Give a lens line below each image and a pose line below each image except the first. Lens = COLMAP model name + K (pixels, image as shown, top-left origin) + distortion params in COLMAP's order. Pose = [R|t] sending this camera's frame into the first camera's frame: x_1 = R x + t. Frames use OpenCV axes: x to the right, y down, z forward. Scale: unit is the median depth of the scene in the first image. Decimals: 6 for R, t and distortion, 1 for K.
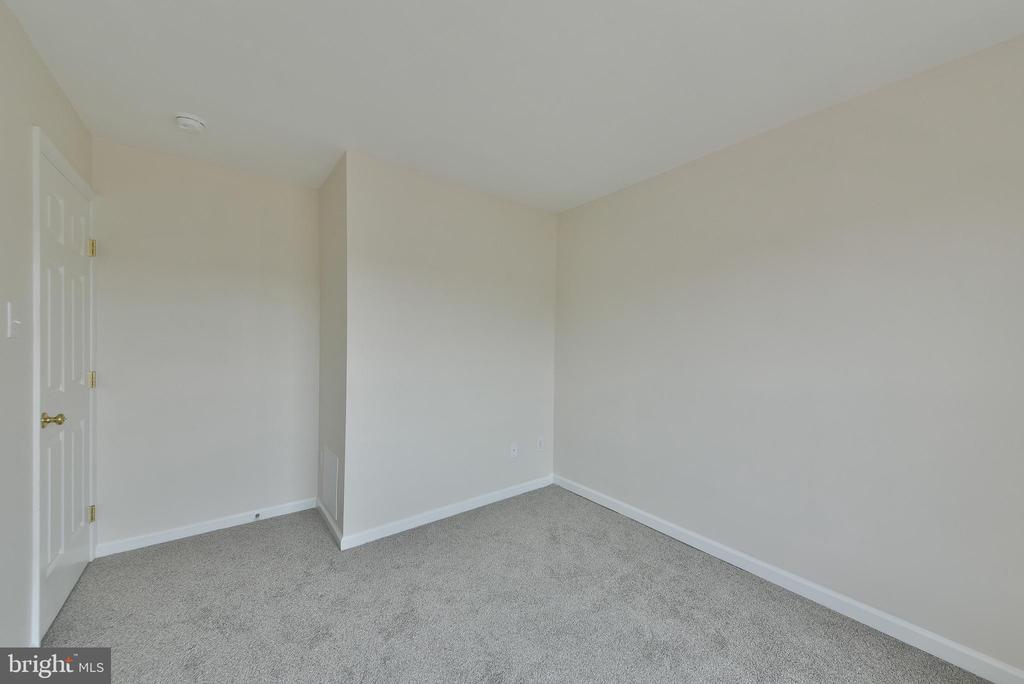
lens RADIAL K [[394.4, 0, 513.4], [0, 394.4, 342.7], [0, 0, 1]] dist [0.007013, -0.002260]
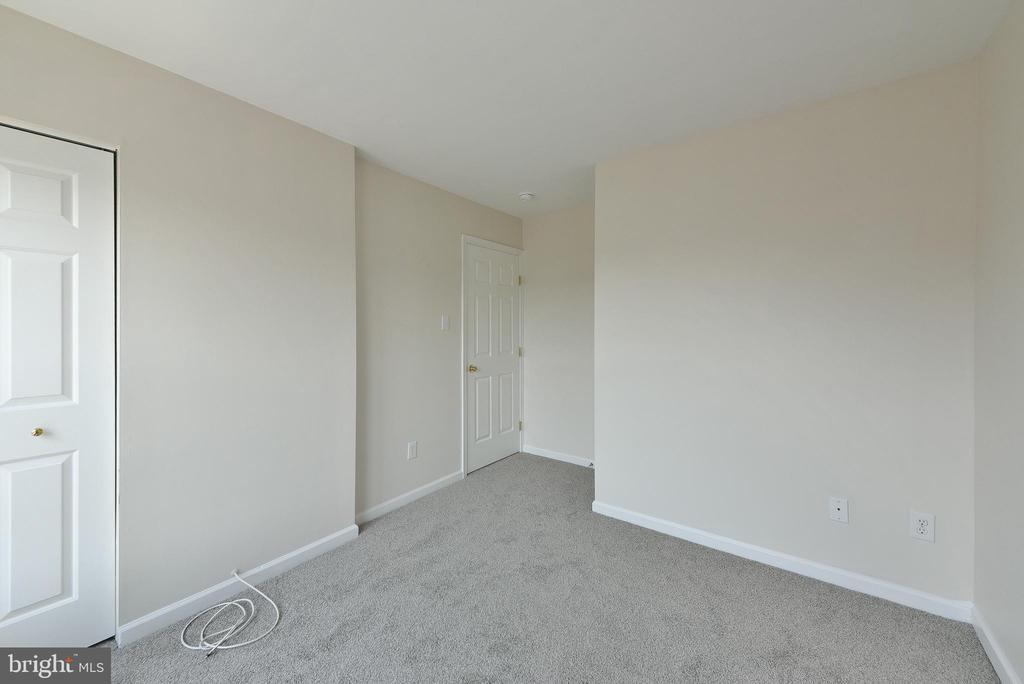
lens RADIAL K [[394.4, 0, 509.5], [0, 394.4, 324.3], [0, 0, 1]] dist [0.007013, -0.002260]
pose [[0.252736, -0.009762, -0.967486, 0.659185], [-0.004612, 0.999926, -0.011294, -0.013133], [0.967524, 0.007316, 0.252672, 0.479725]]
